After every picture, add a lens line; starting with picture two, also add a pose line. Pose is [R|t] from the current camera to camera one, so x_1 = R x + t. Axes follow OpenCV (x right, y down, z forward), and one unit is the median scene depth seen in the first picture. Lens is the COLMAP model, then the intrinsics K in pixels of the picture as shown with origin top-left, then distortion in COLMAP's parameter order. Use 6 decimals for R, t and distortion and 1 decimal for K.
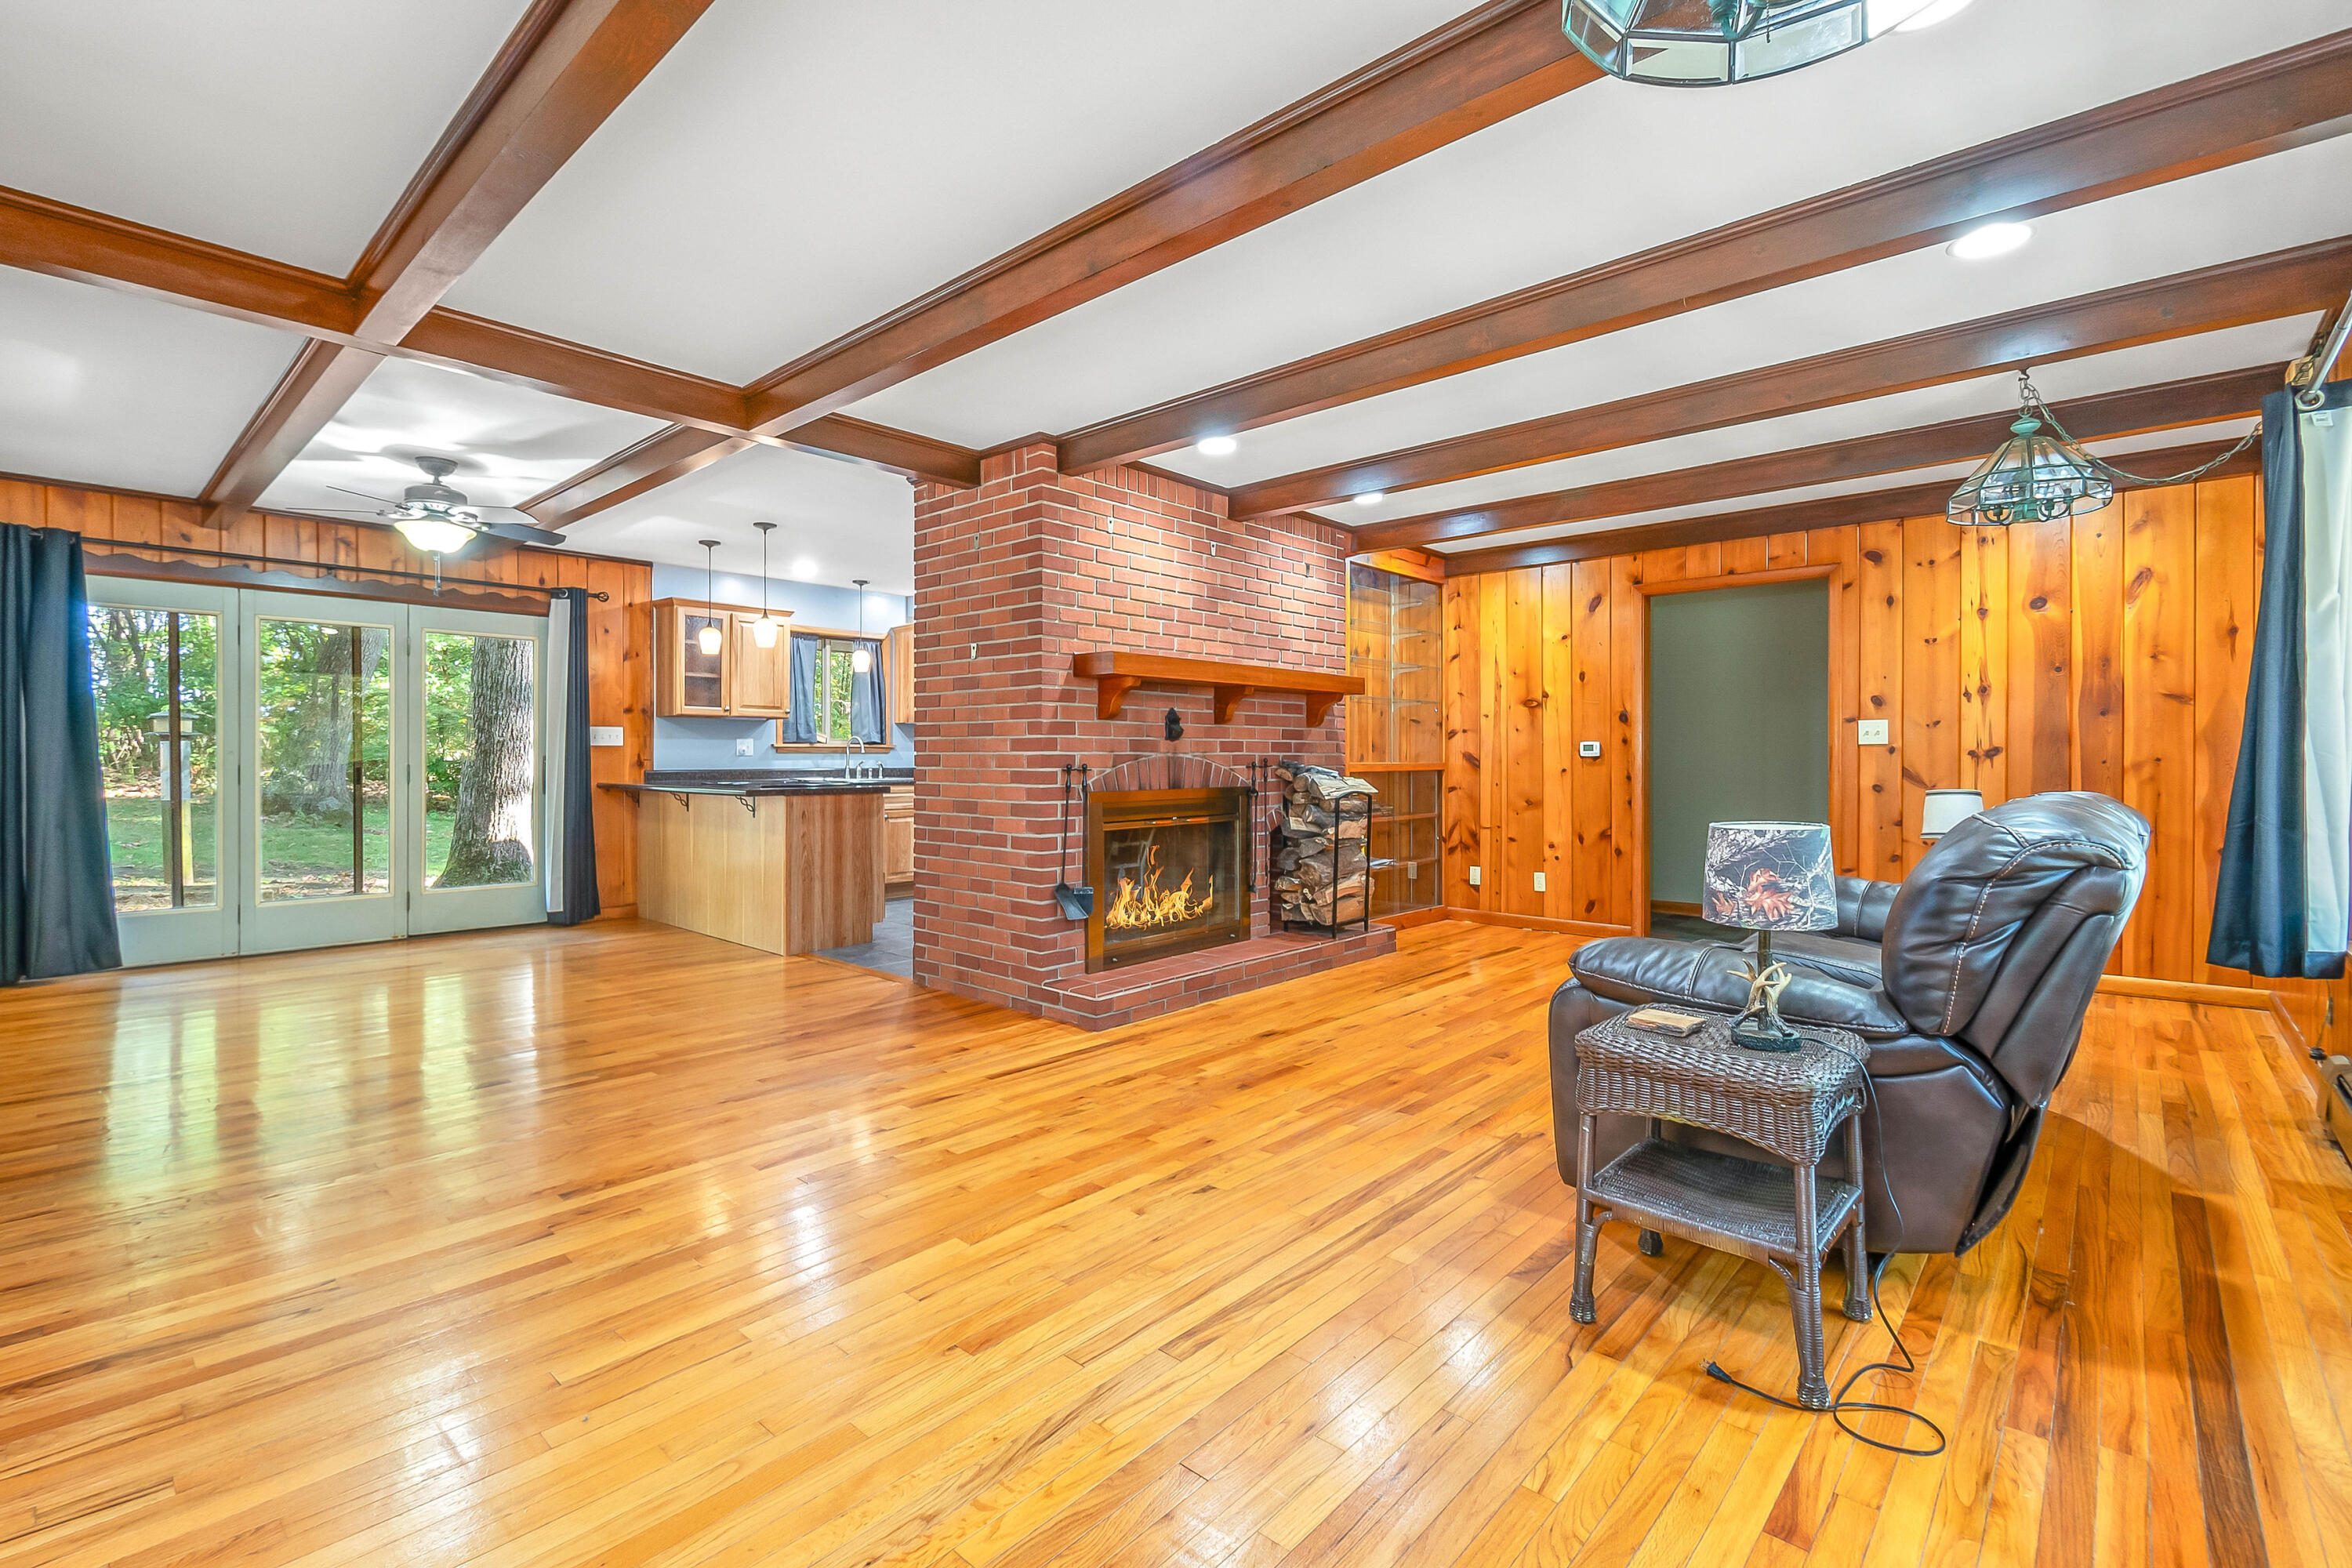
lens RADIAL K [[1050.6, 0, 1131.6], [0, 1050.6, 767.2], [0, 0, 1]] dist [0.003495, -0.001013]
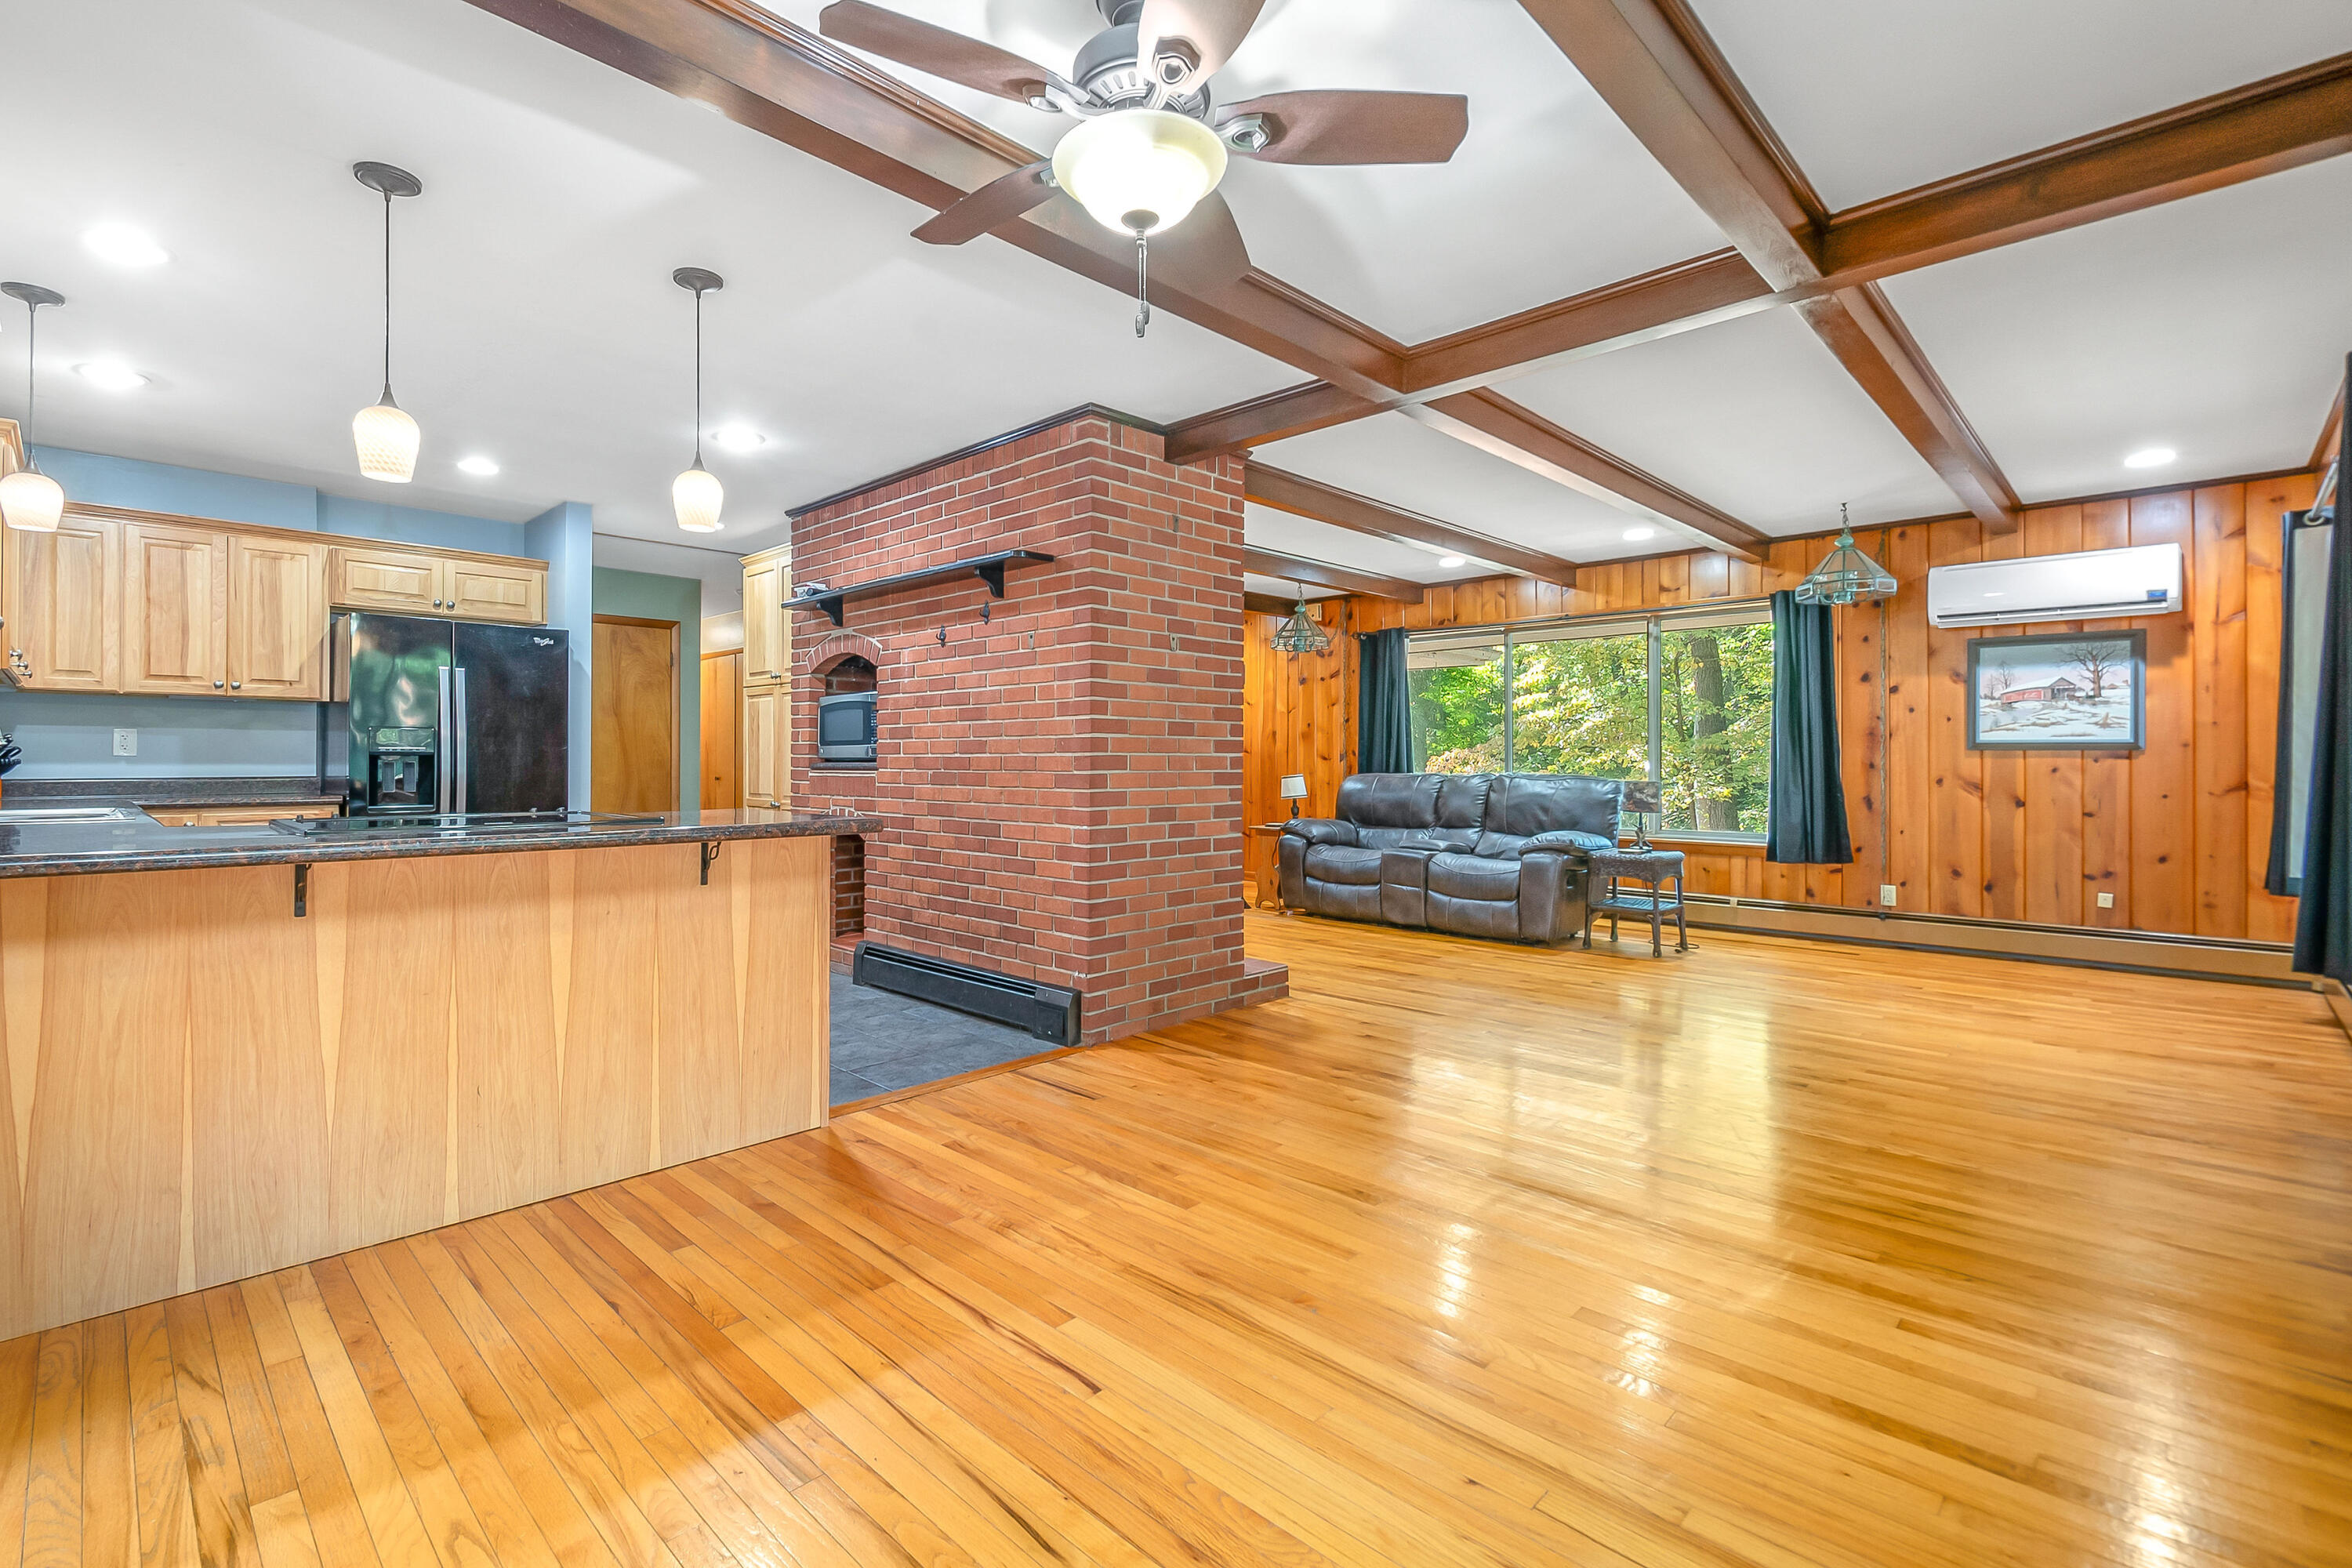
lens RADIAL K [[1050.6, 0, 1139.8], [0, 1050.6, 752.9], [0, 0, 1]] dist [0.003495, -0.001013]
pose [[0.027011, 0.006159, 0.999616, -0.842065], [0.008204, 0.999946, -0.006382, -0.007208], [-0.999601, 0.008374, 0.026959, 0.798322]]
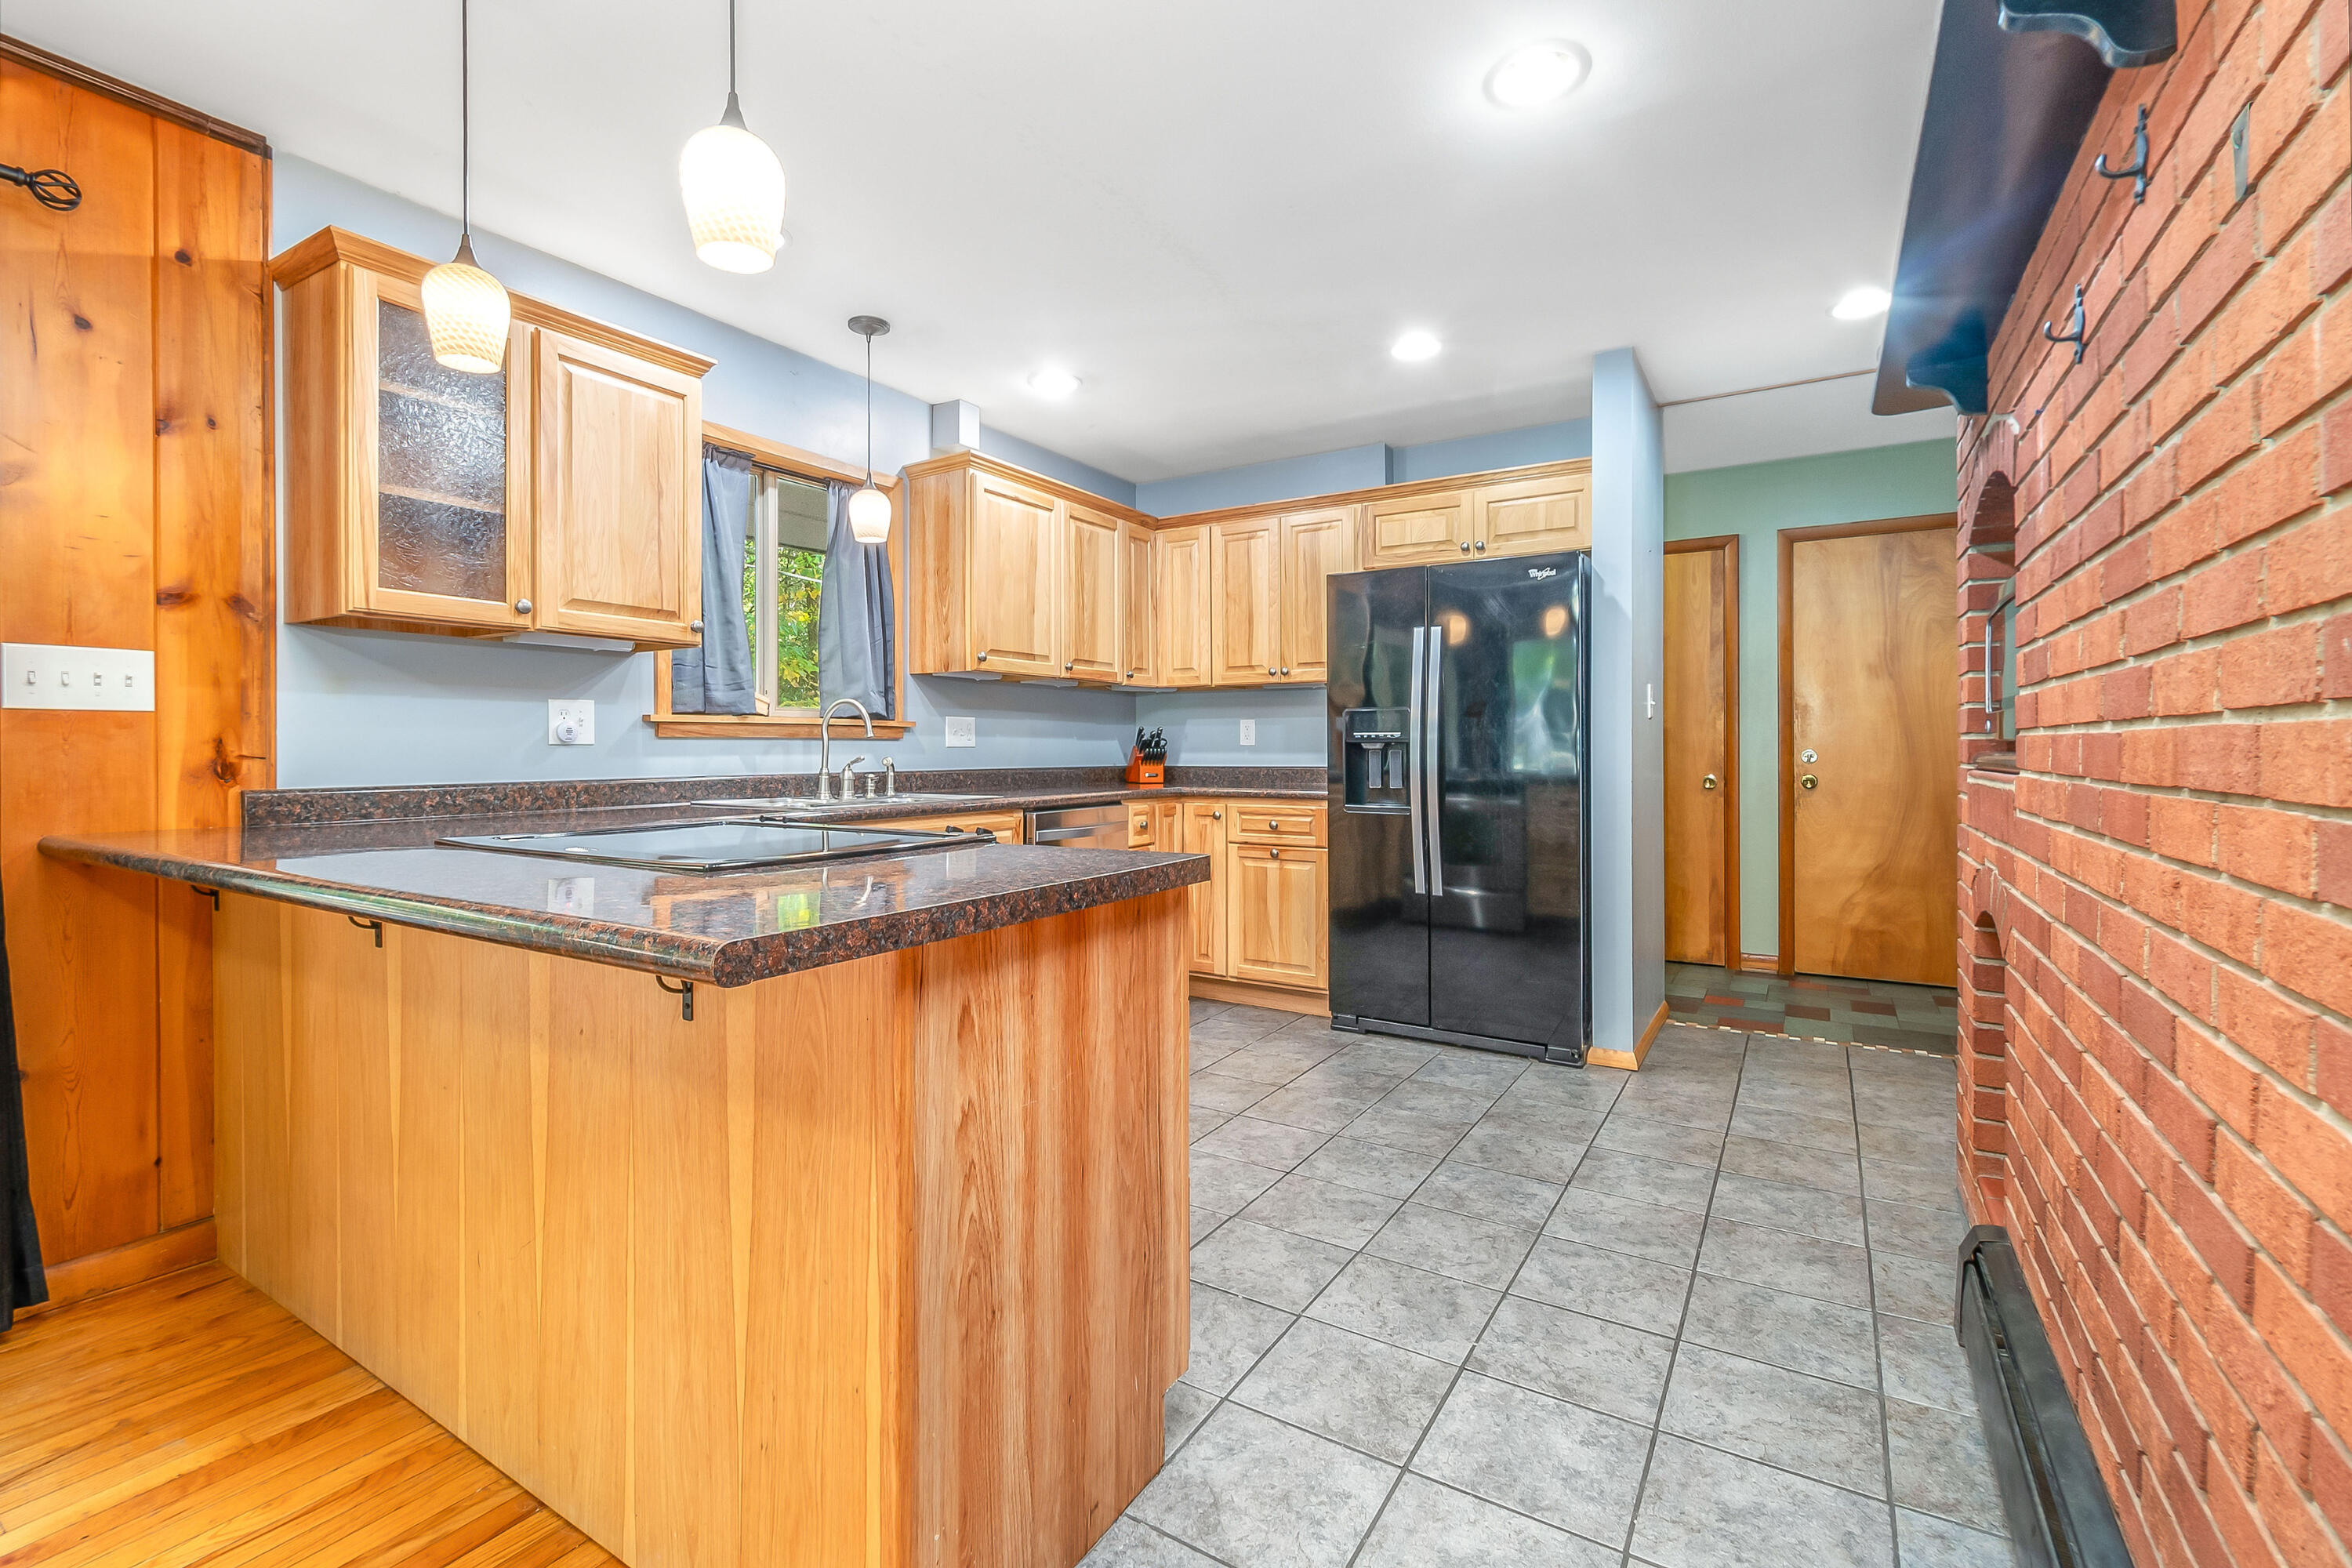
lens RADIAL K [[1050.6, 0, 1136.8], [0, 1050.6, 754.3], [0, 0, 1]] dist [0.003495, -0.001013]
pose [[0.983193, -0.004905, 0.182501, -0.309964], [0.005799, 0.999974, -0.004365, -0.006132], [-0.182475, 0.005350, 0.983196, 0.774057]]
